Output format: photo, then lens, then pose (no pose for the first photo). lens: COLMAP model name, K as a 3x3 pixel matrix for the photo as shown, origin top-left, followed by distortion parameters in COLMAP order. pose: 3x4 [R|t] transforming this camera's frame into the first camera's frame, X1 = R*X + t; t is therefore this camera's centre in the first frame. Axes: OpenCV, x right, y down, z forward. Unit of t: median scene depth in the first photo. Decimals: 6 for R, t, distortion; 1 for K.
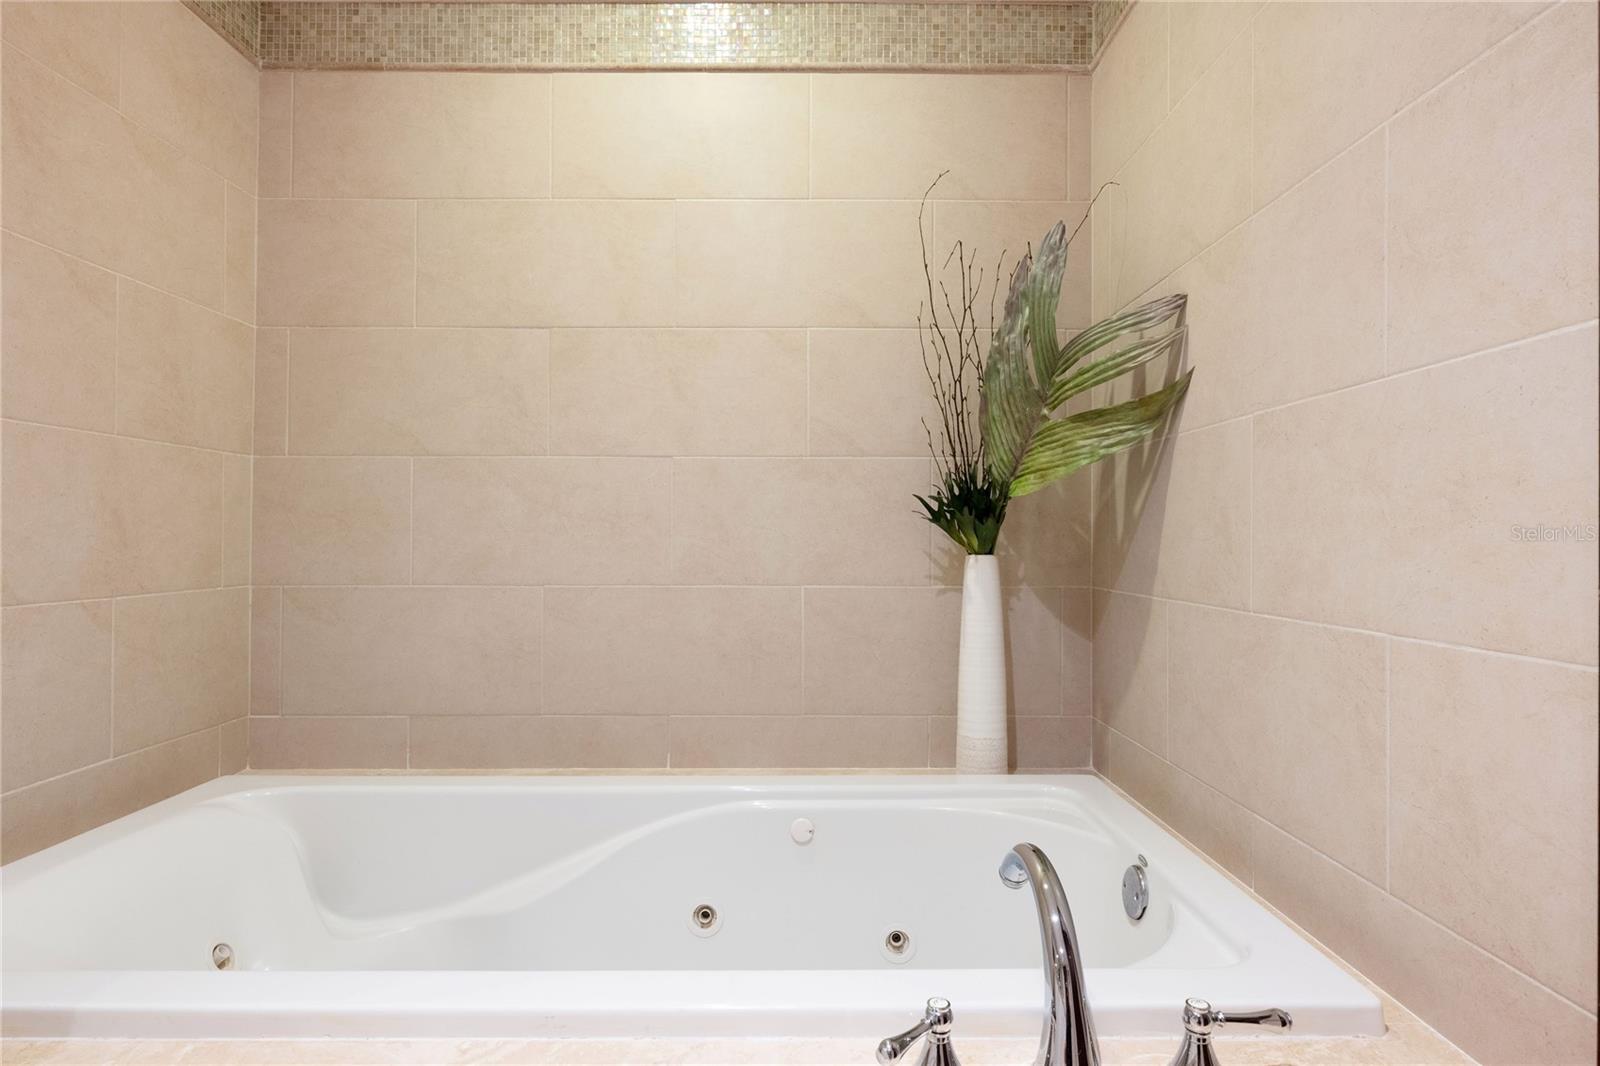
lens RADIAL K [[868.1, 0, 802.9], [0, 868.1, 536.8], [0, 0, 1]] dist [0.001915, -0.000137]
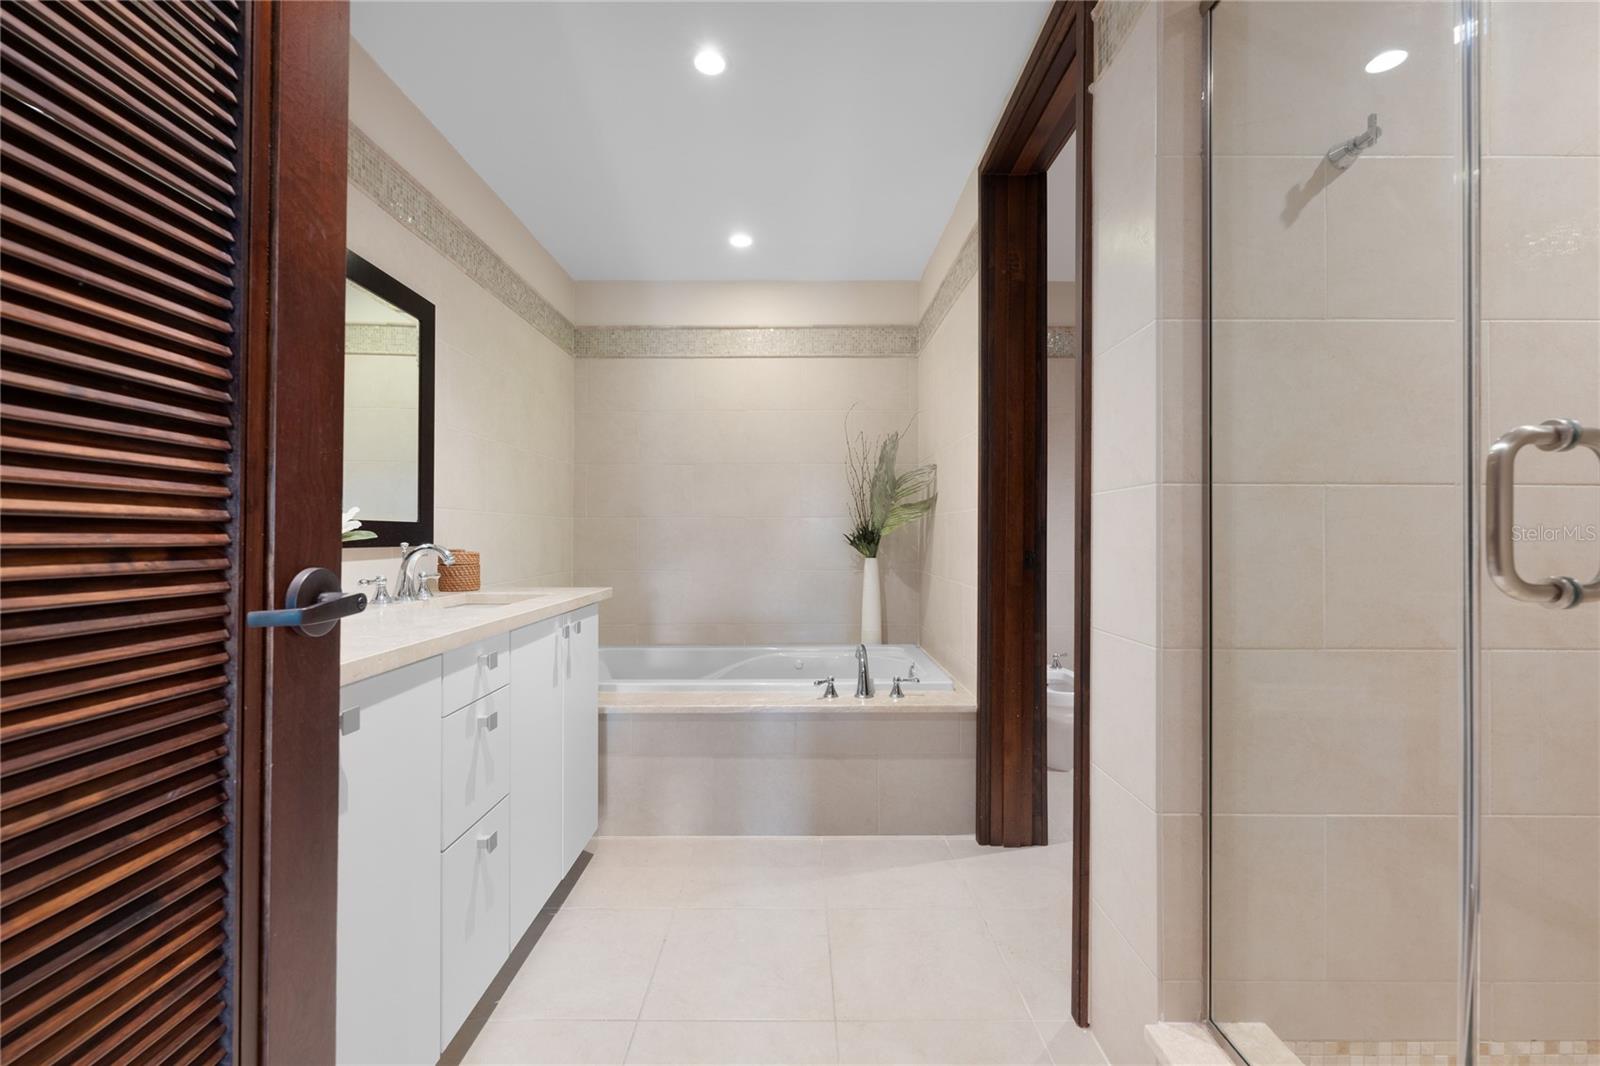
lens RADIAL K [[664.7, 0, 797.1], [0, 664.7, 534.7], [0, 0, 1]] dist [-0.003243, -0.000203]
pose [[0.999843, -0.005686, -0.016783, 0.026368], [0.005763, 0.999973, 0.004543, -0.056020], [0.016757, -0.004639, 0.999849, -0.916919]]
